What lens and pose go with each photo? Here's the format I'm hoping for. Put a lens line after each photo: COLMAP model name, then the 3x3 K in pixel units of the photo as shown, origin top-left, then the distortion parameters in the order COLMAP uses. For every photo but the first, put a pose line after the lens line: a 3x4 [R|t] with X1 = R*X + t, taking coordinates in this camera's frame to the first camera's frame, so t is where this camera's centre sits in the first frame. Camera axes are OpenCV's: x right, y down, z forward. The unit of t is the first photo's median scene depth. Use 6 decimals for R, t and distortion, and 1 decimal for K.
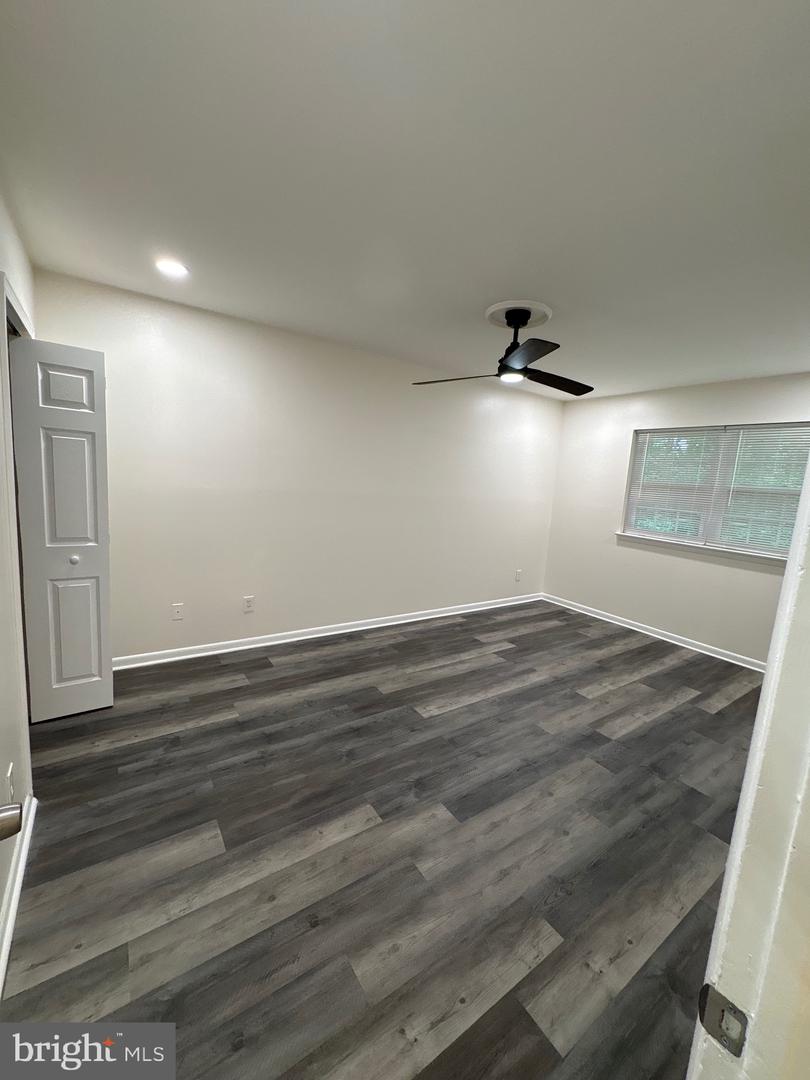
lens RADIAL K [[430.7, 0, 405.5], [0, 430.7, 543.5], [0, 0, 1]] dist [-0.004425, 0.001399]
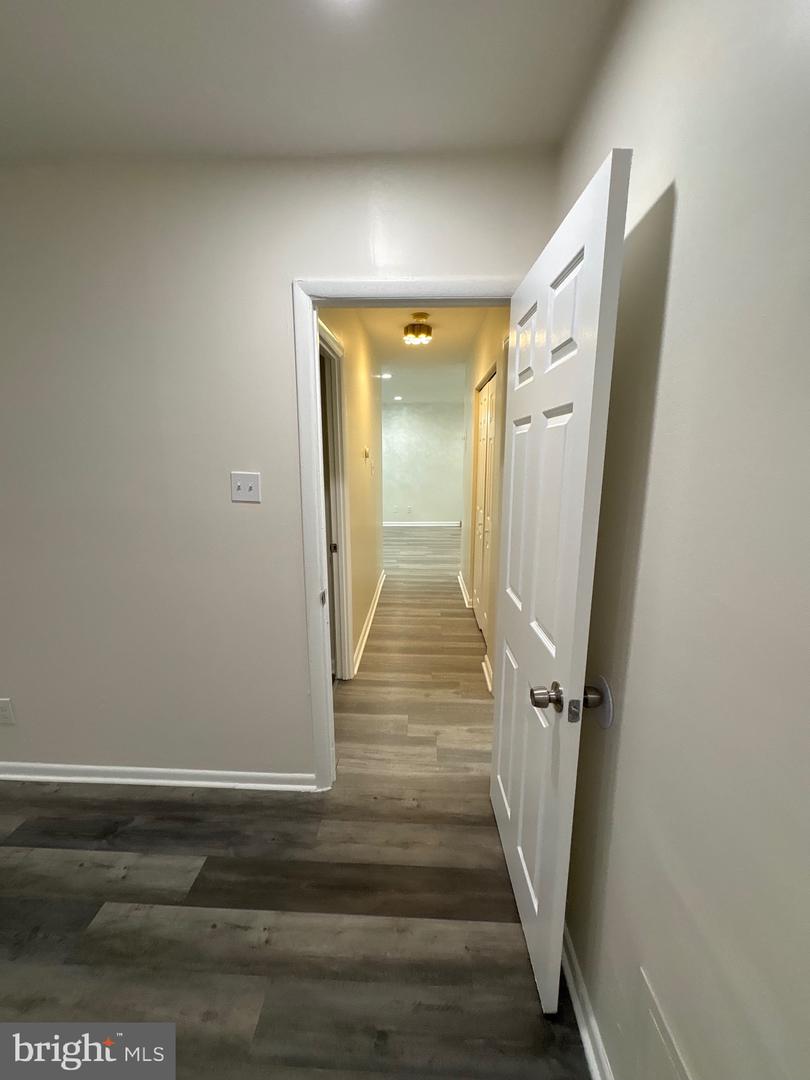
lens RADIAL K [[430.7, 0, 404.4], [0, 430.7, 536.6], [0, 0, 1]] dist [-0.004425, 0.001399]
pose [[-0.795149, -0.177464, 0.579866, -0.336929], [0.040982, 0.938309, 0.343361, -0.113346], [-0.605028, 0.296787, -0.738822, 0.569109]]
